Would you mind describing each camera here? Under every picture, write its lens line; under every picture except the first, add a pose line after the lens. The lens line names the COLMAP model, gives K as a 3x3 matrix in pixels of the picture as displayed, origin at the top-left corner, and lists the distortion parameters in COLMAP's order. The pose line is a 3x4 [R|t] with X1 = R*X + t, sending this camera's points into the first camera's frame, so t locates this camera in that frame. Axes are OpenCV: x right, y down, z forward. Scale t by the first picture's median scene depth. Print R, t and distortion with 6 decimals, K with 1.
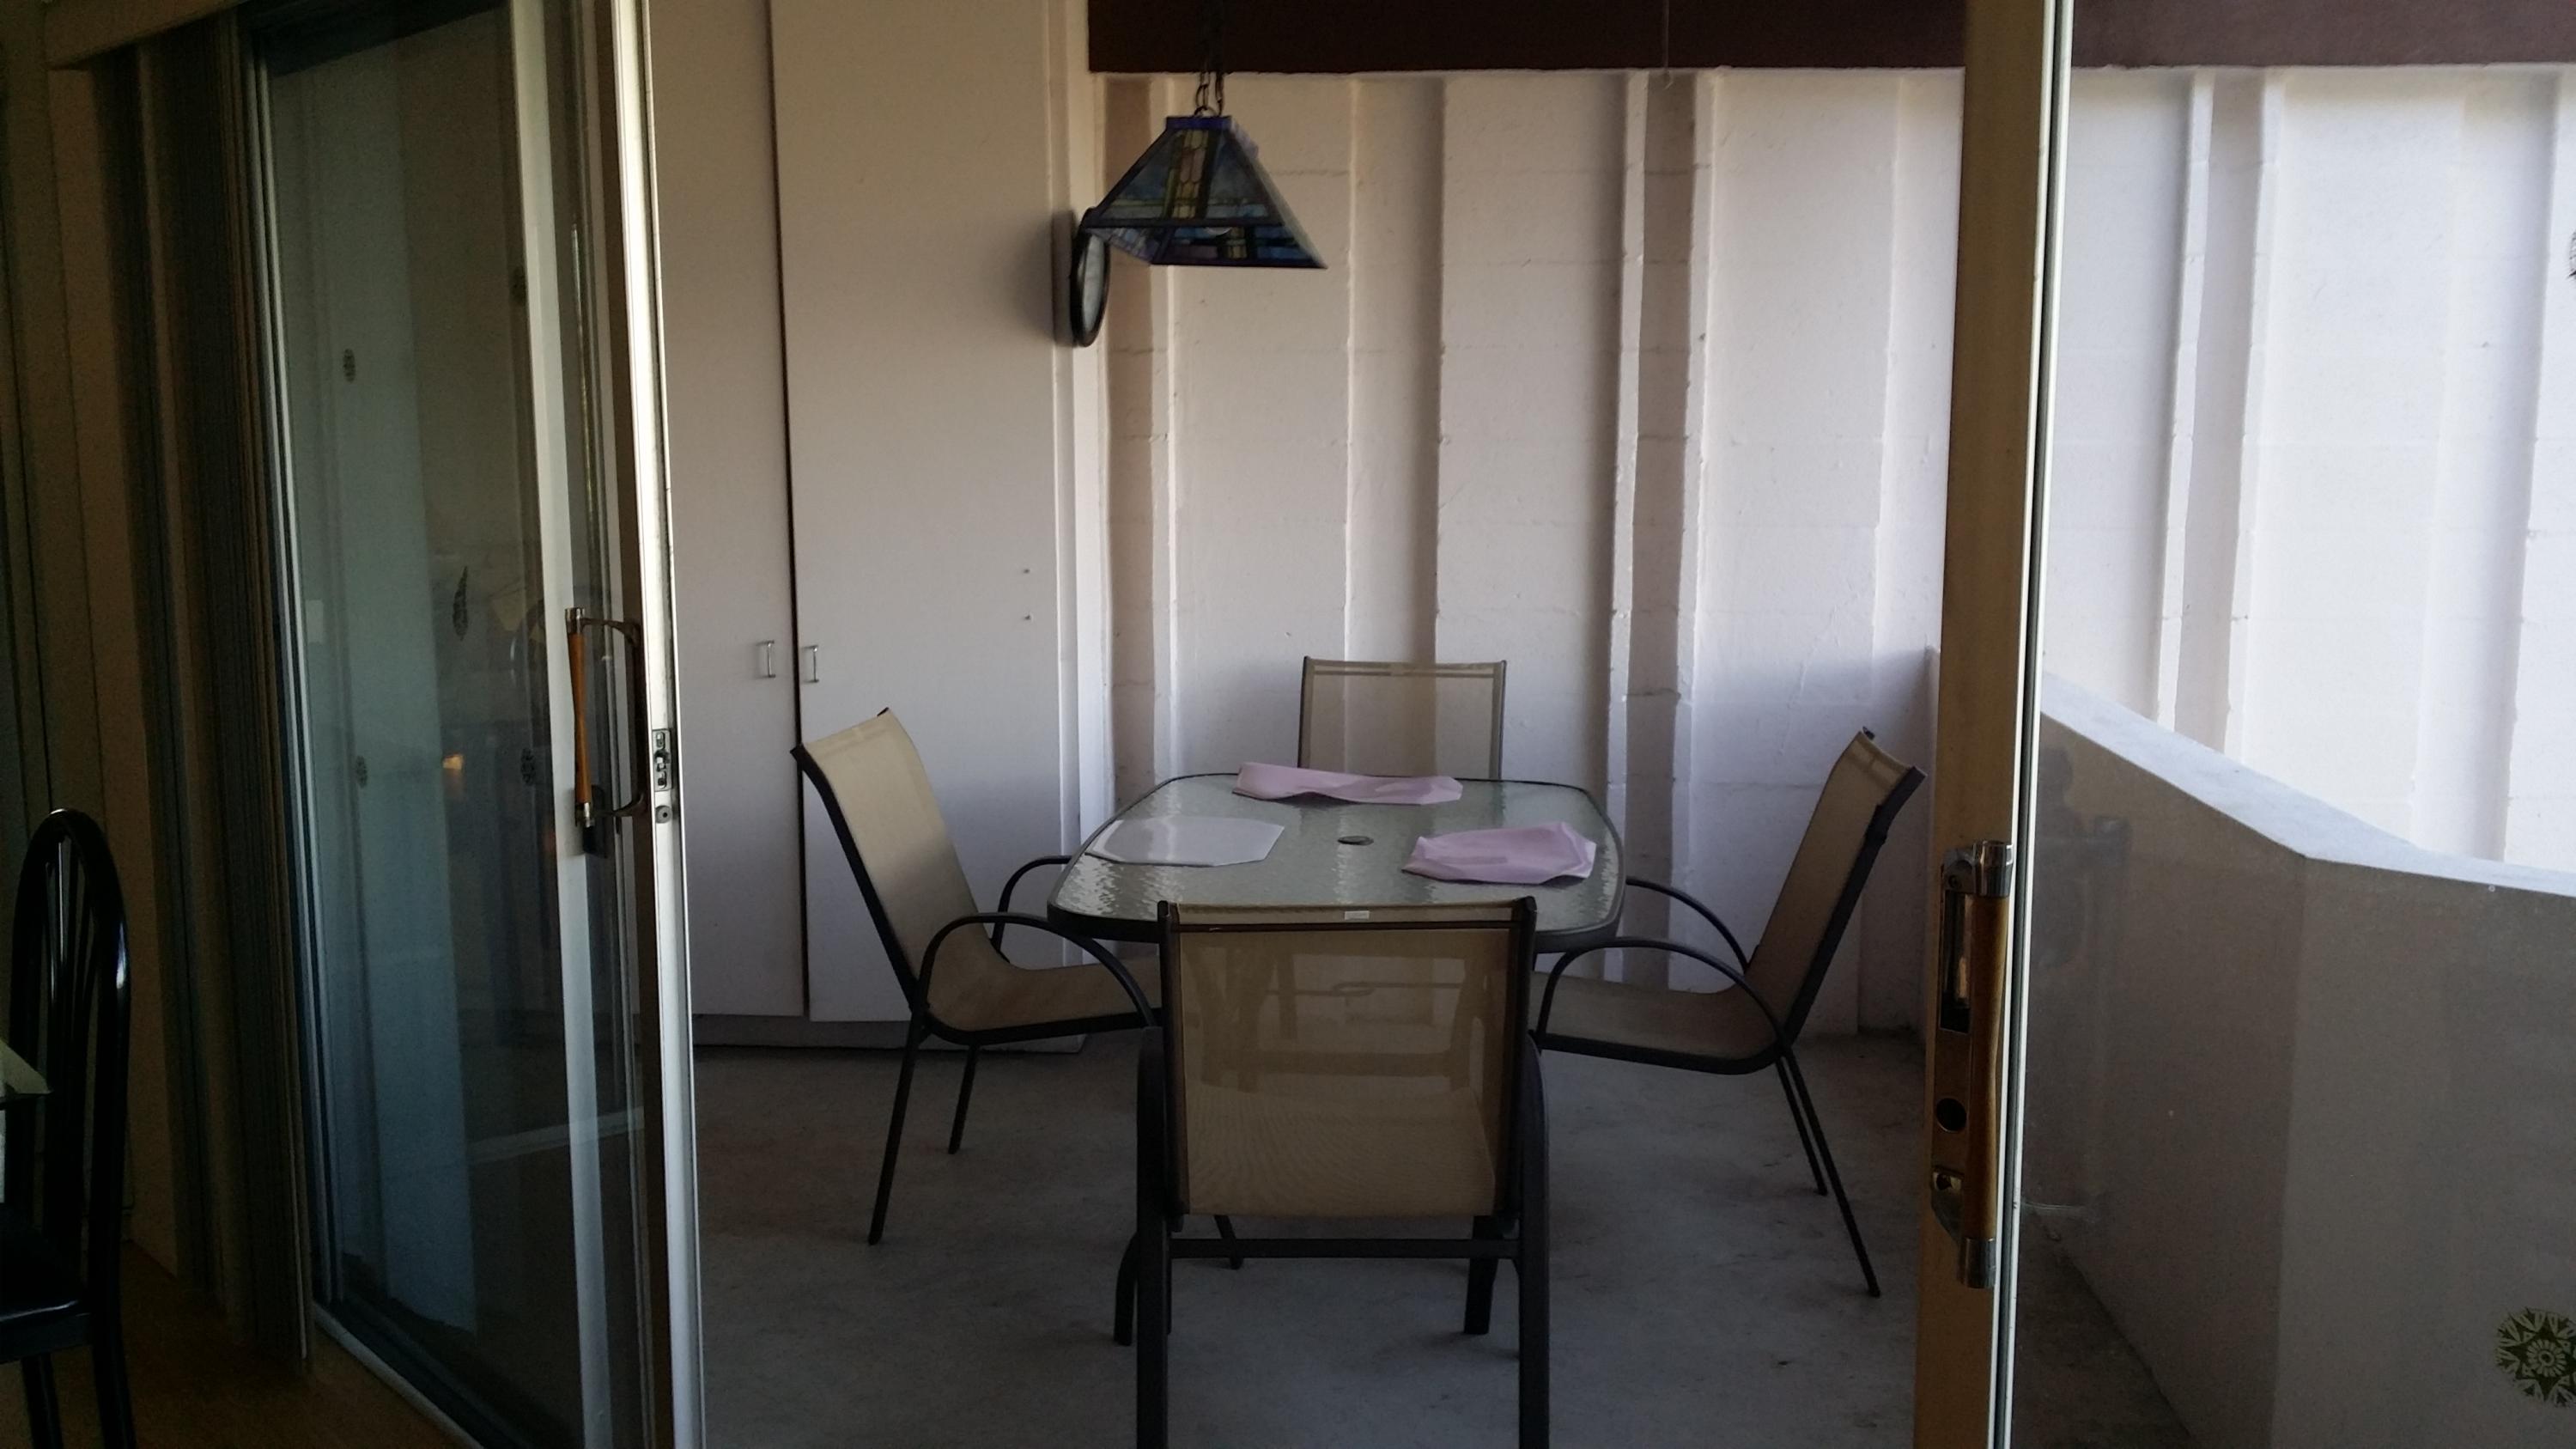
lens RADIAL K [[2287.3, 0, 1284.5], [0, 2287.3, 740.6], [0, 0, 1]] dist [0.006542, 0.007937]
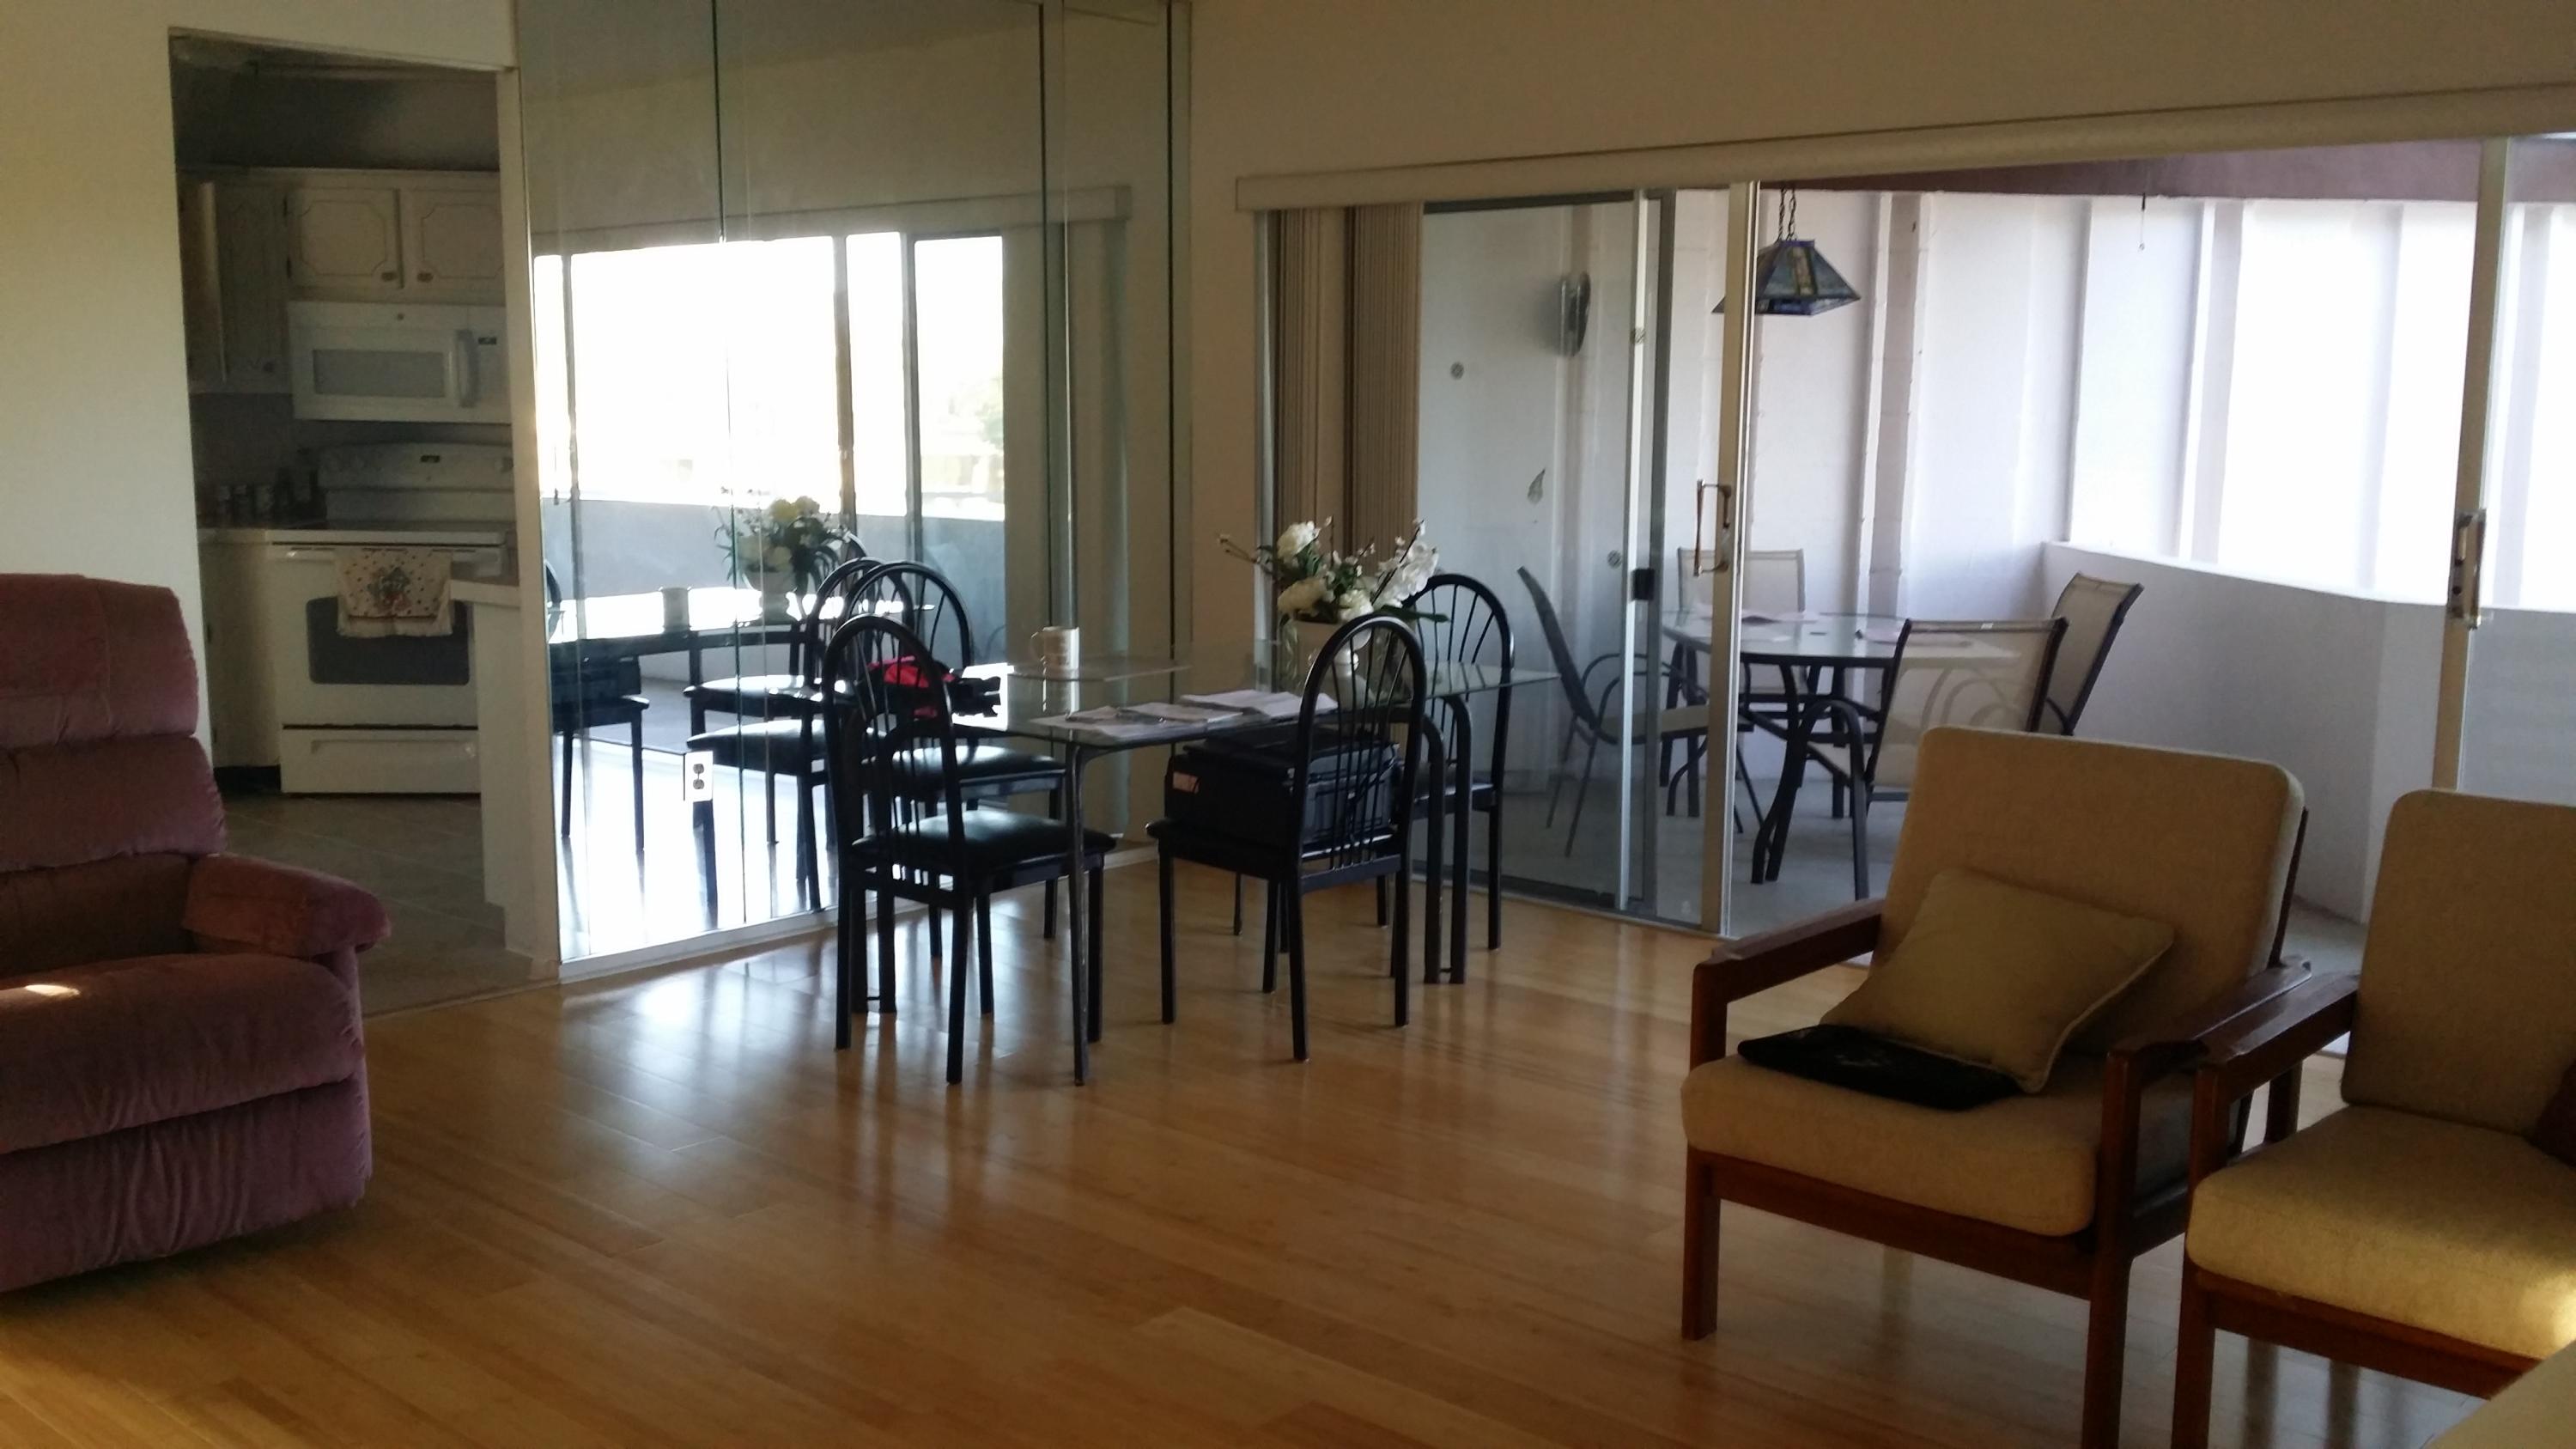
lens RADIAL K [[2287.3, 0, 1291.6], [0, 2287.3, 714.7], [0, 0, 1]] dist [0.006542, 0.007937]
pose [[0.991518, -0.010210, 0.129566, -0.493598], [0.011333, 0.999904, -0.007936, 0.094489], [-0.129473, 0.009337, 0.991539, -0.587314]]
